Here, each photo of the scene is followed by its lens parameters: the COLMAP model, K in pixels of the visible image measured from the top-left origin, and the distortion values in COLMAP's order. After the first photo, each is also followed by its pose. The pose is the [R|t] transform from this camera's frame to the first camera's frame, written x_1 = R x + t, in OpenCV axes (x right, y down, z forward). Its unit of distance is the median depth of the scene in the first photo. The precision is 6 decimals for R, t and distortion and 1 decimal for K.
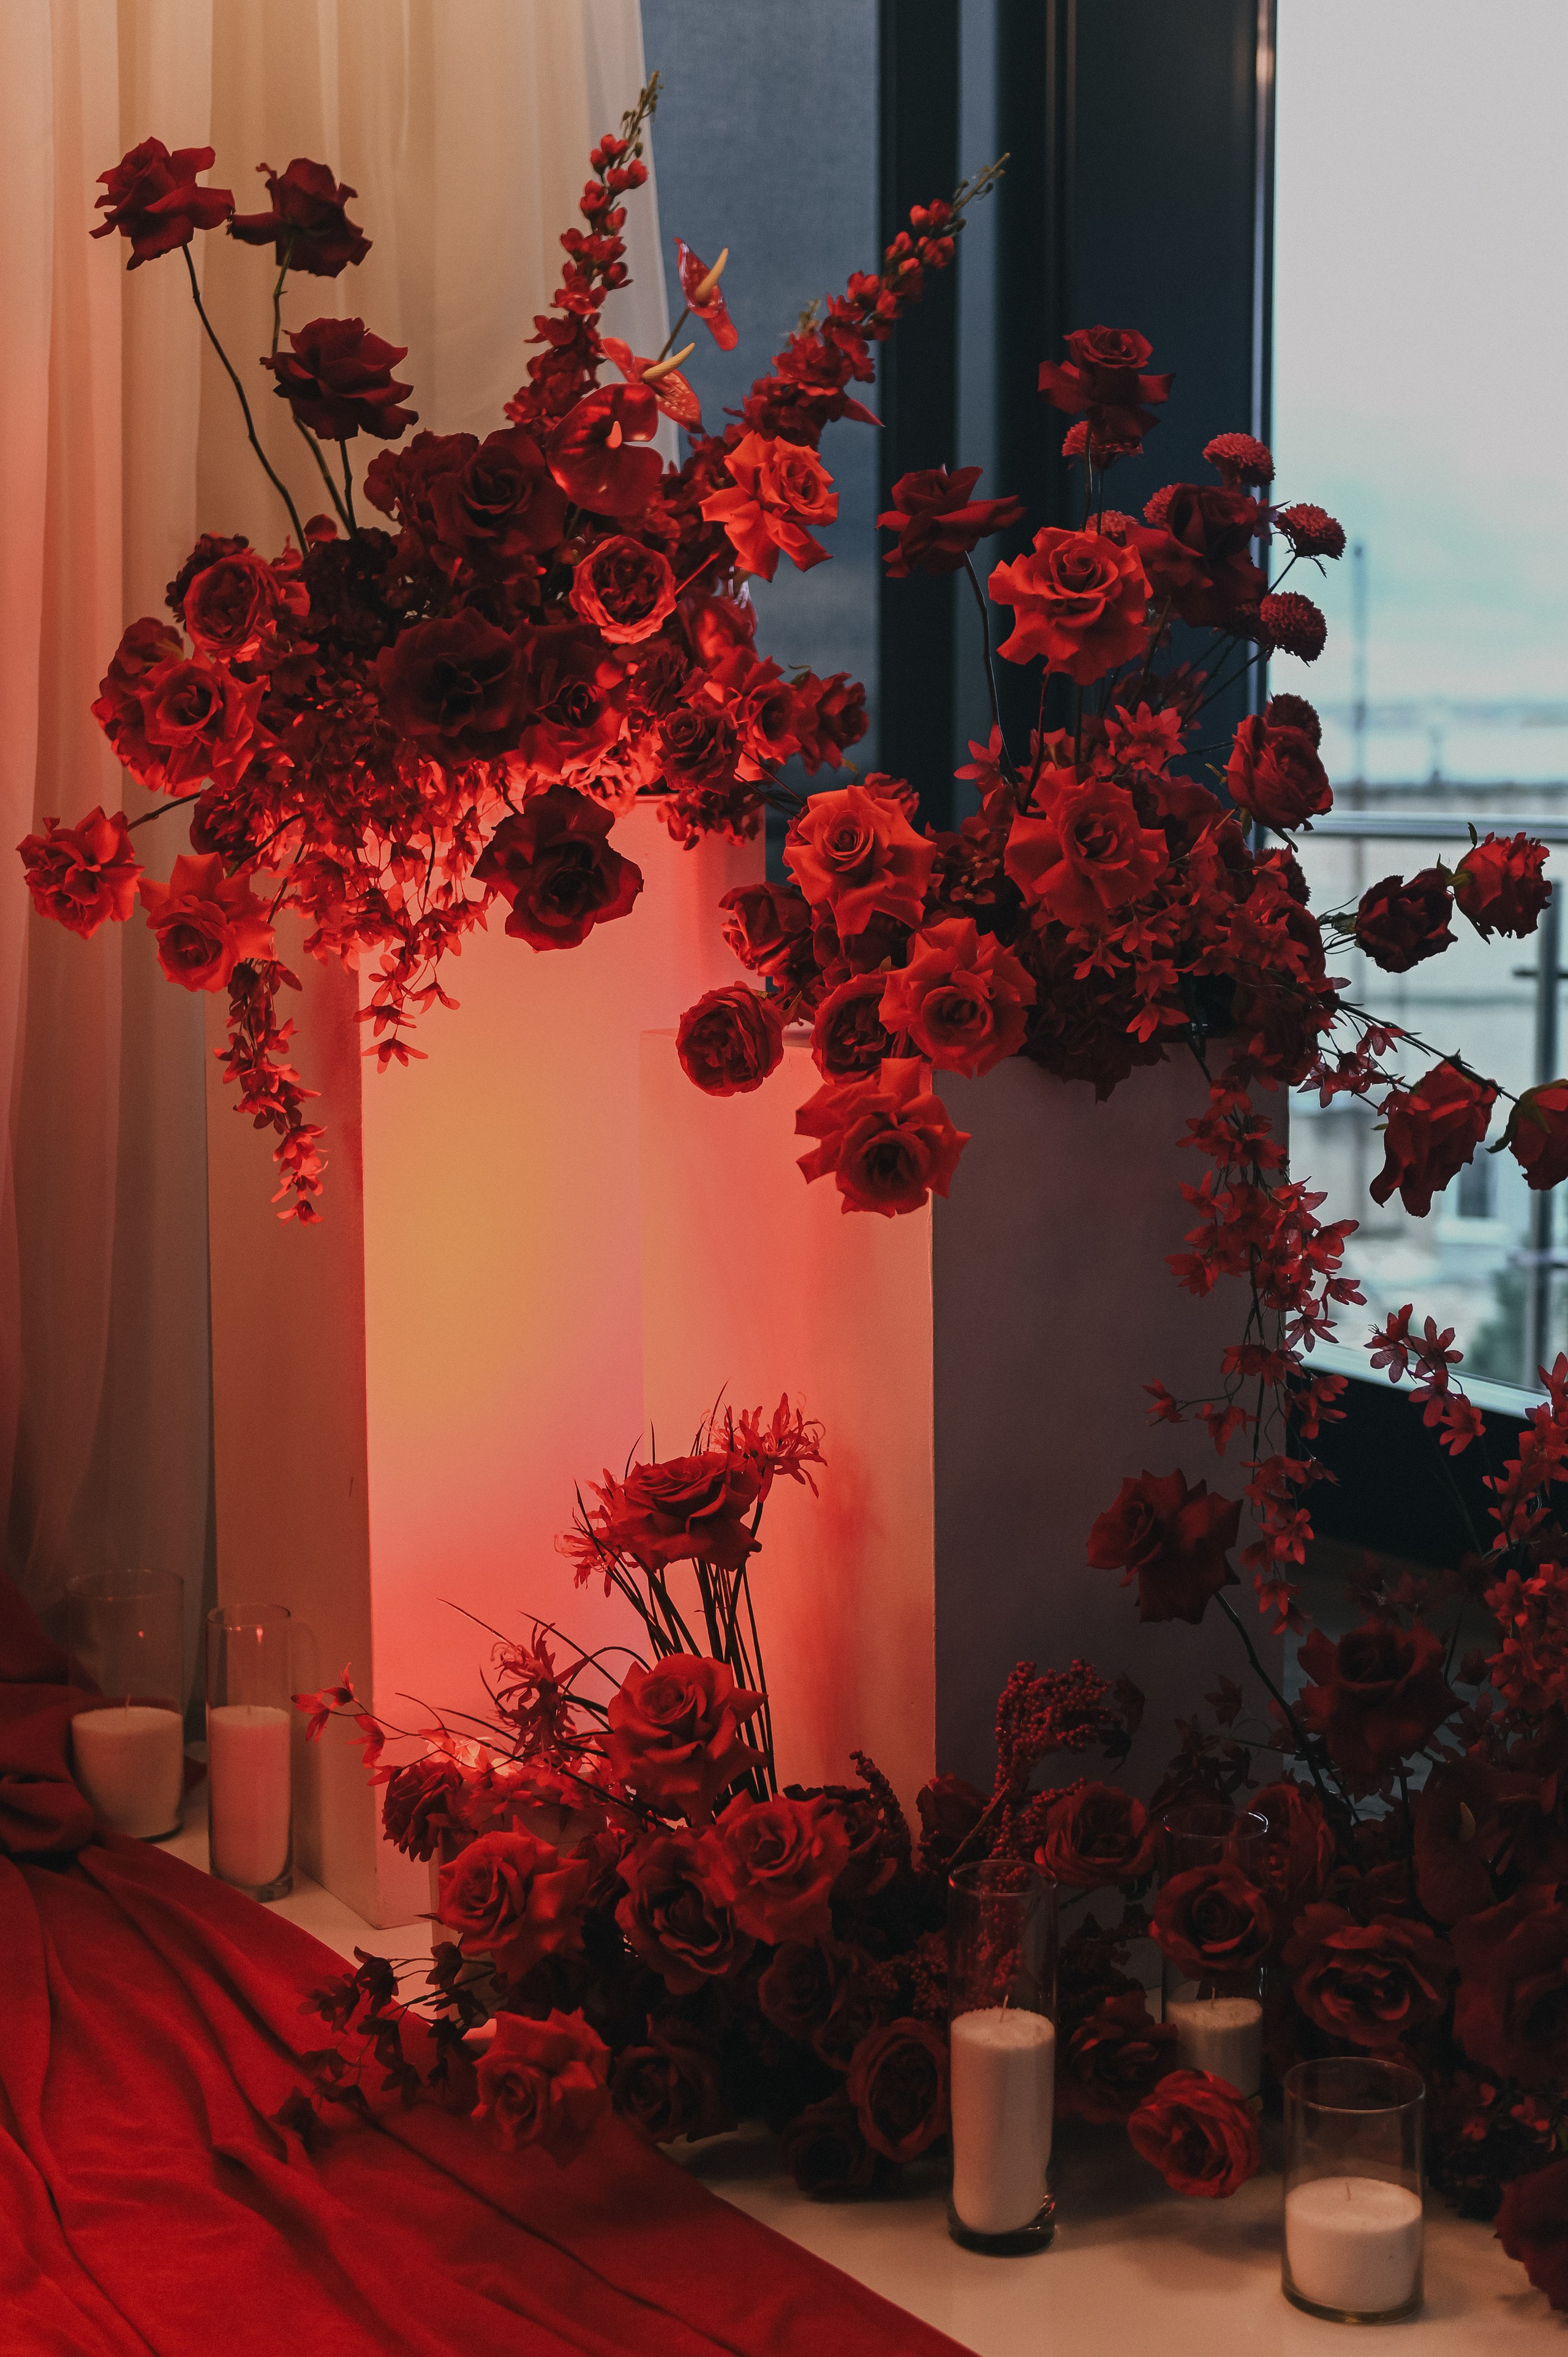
lens RADIAL K [[3589.0, 0, 785.2], [0, 3589.0, 1188.0], [0, 0, 1]] dist [-0.005176, 0.000000]
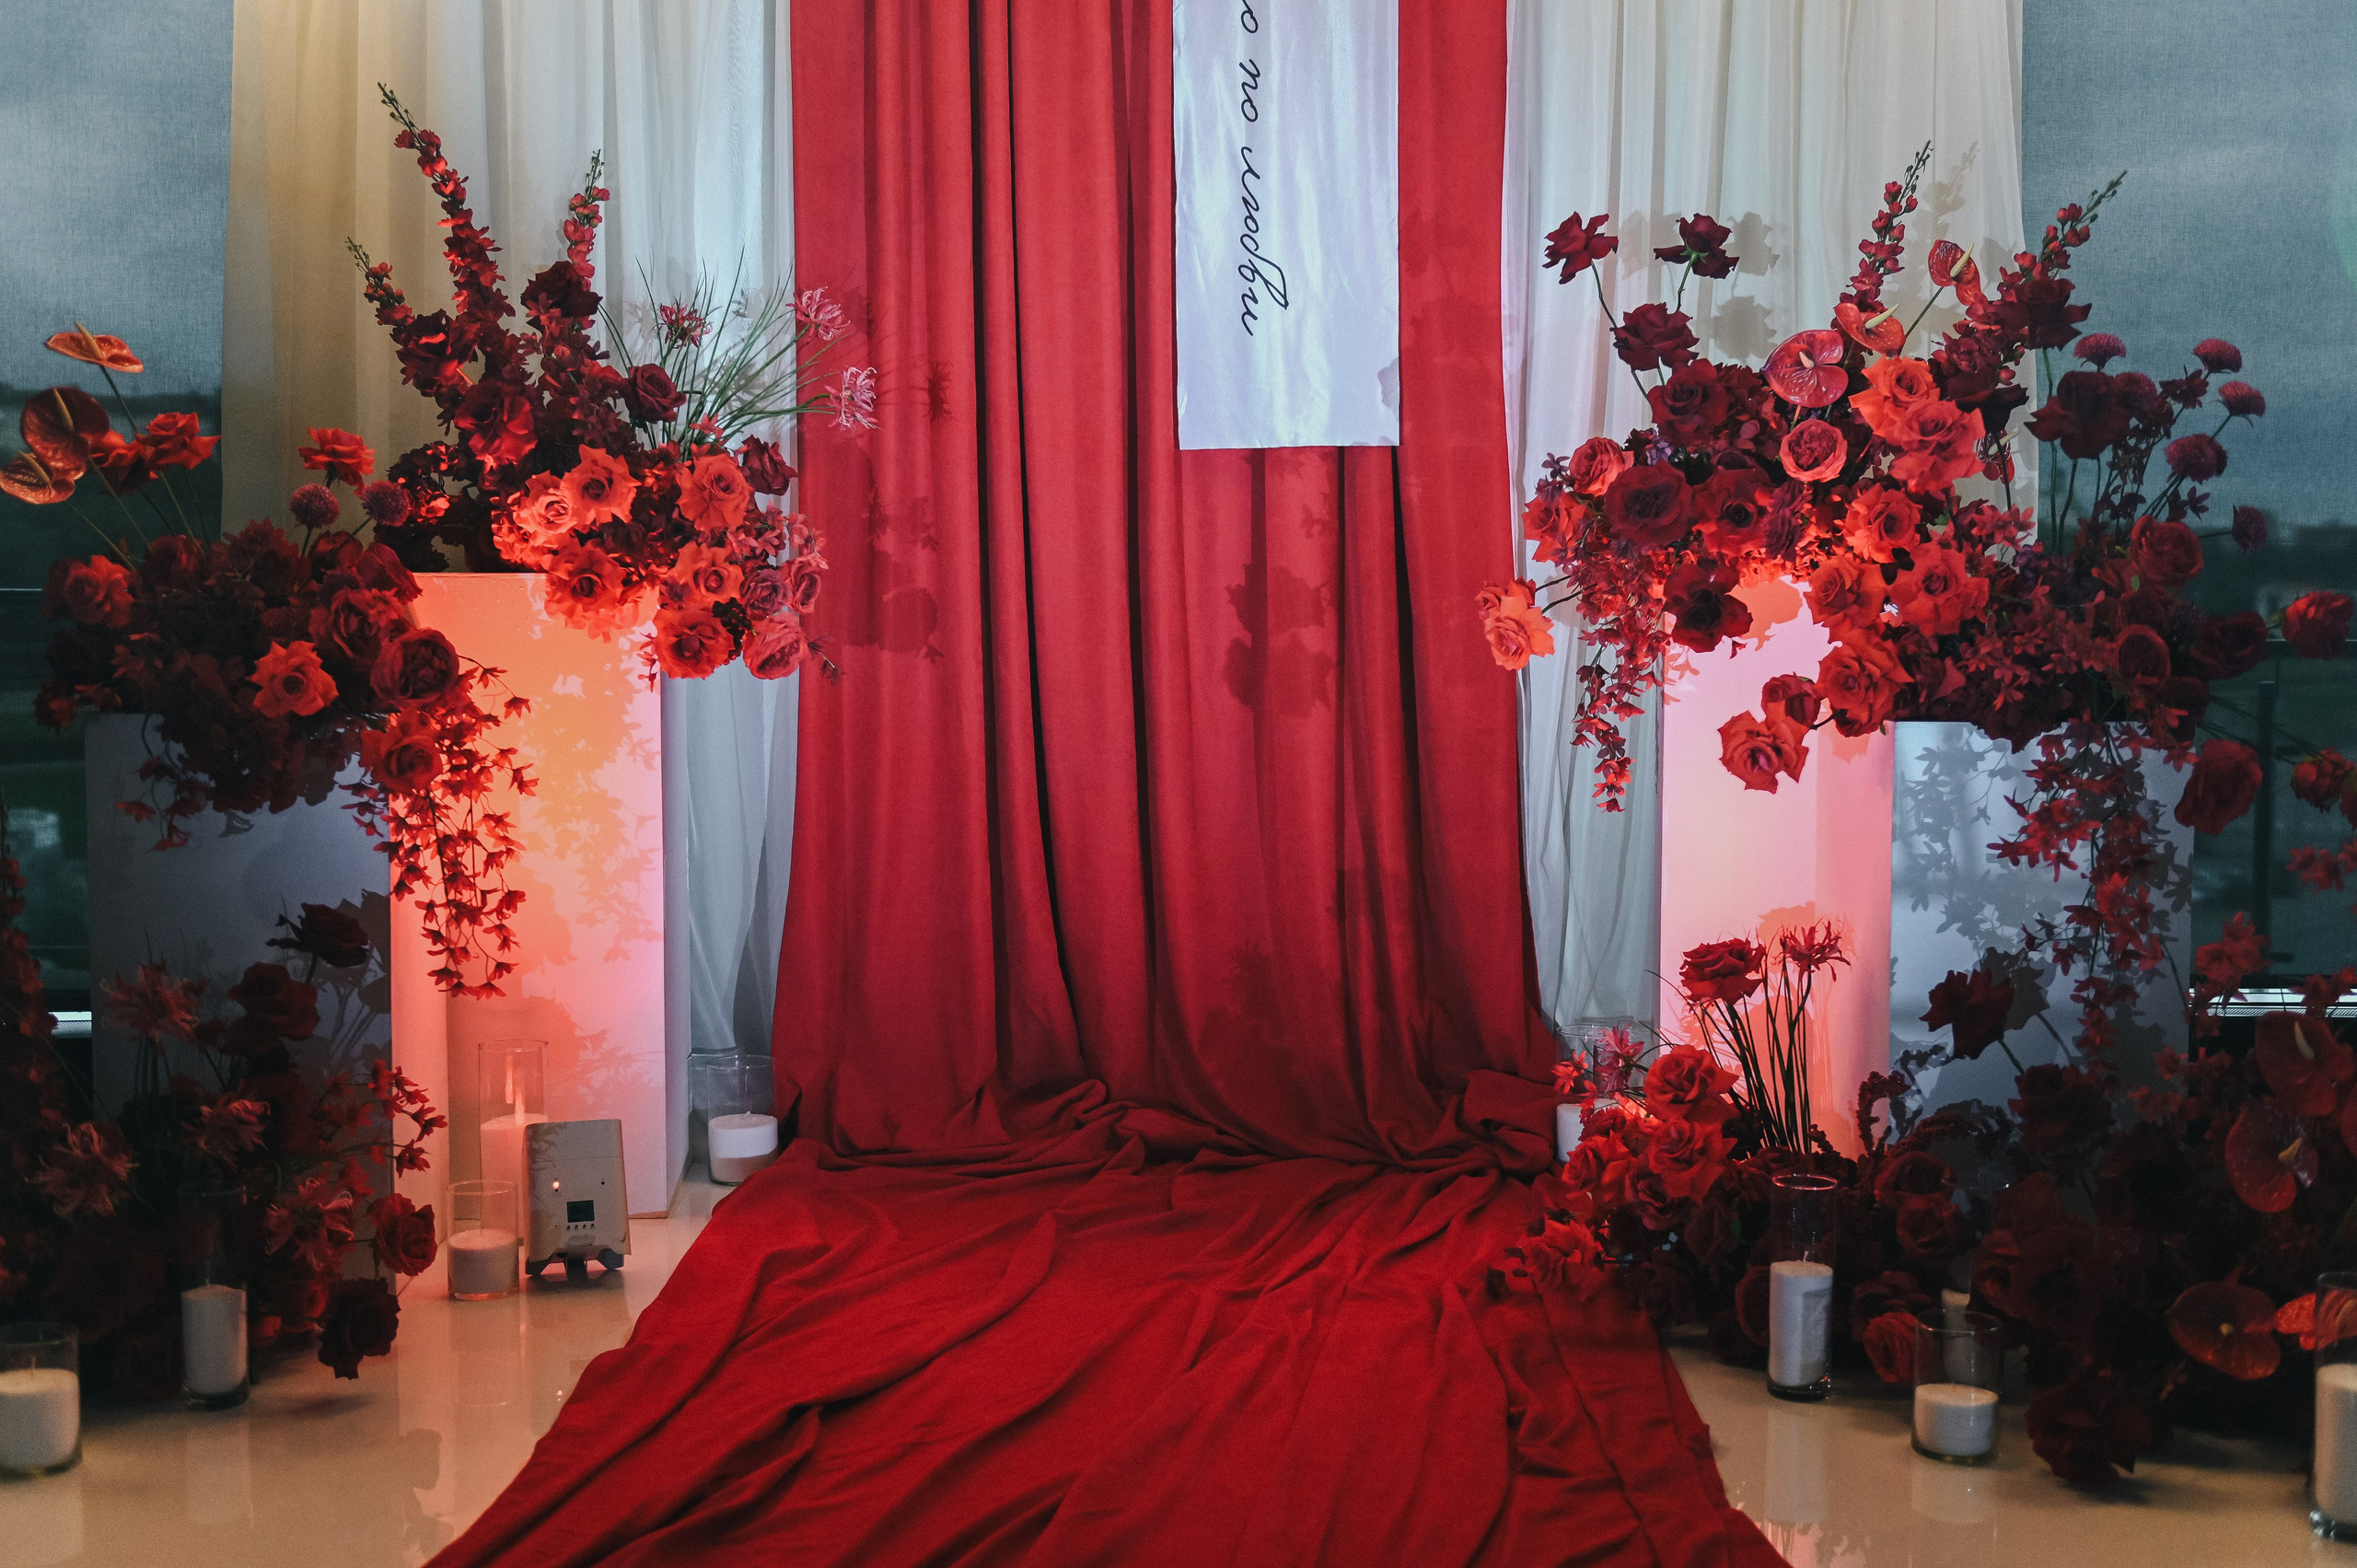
lens RADIAL K [[2662.4, 0, 1189.4], [0, 2662.4, 795.9], [0, 0, 1]] dist [0.017061, 0.000000]
pose [[0.794731, 0.048477, -0.605022, 0.527475], [-0.085371, 0.995824, -0.032350, 0.066840], [0.600928, 0.077361, 0.795551, -0.181075]]
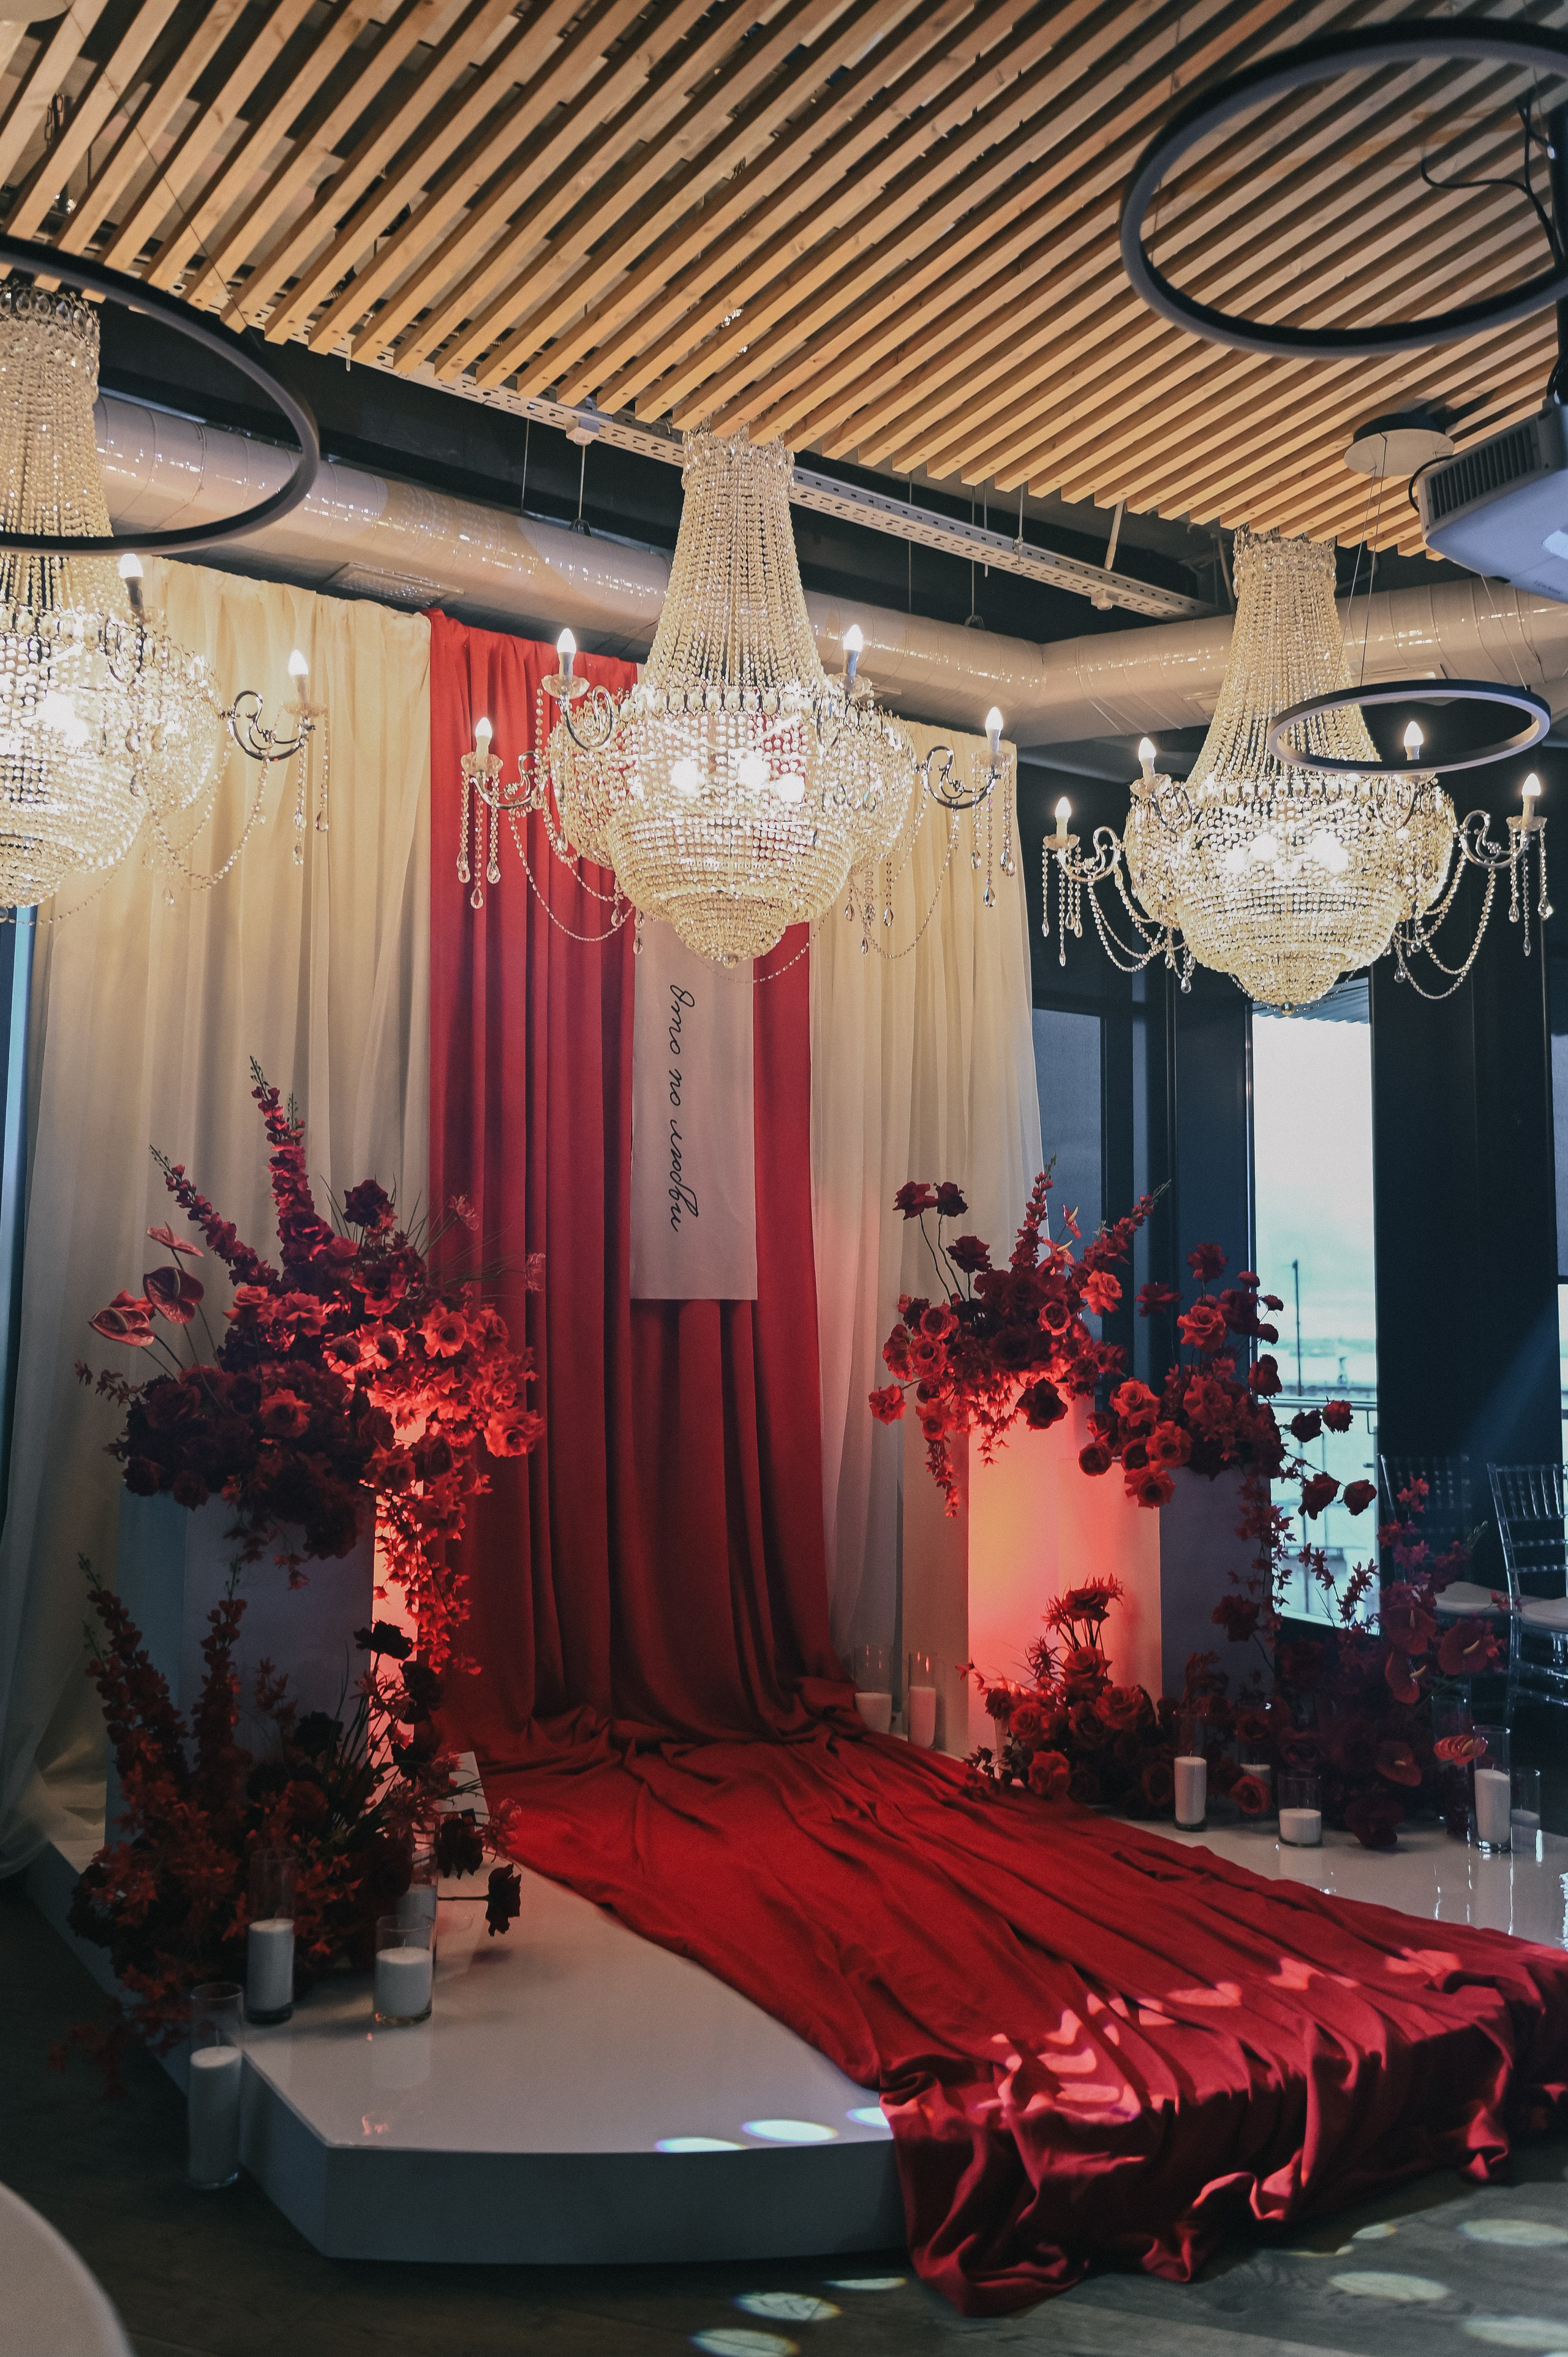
lens RADIAL K [[1964.1, 0, 788.1], [0, 1964.1, 1139.4], [0, 0, 1]] dist [-0.008286, 0.008981]
pose [[0.995244, 0.005486, -0.097257, -0.119981], [-0.027793, 0.972905, -0.229531, 0.092560], [0.093363, 0.231142, 0.968430, -0.807716]]
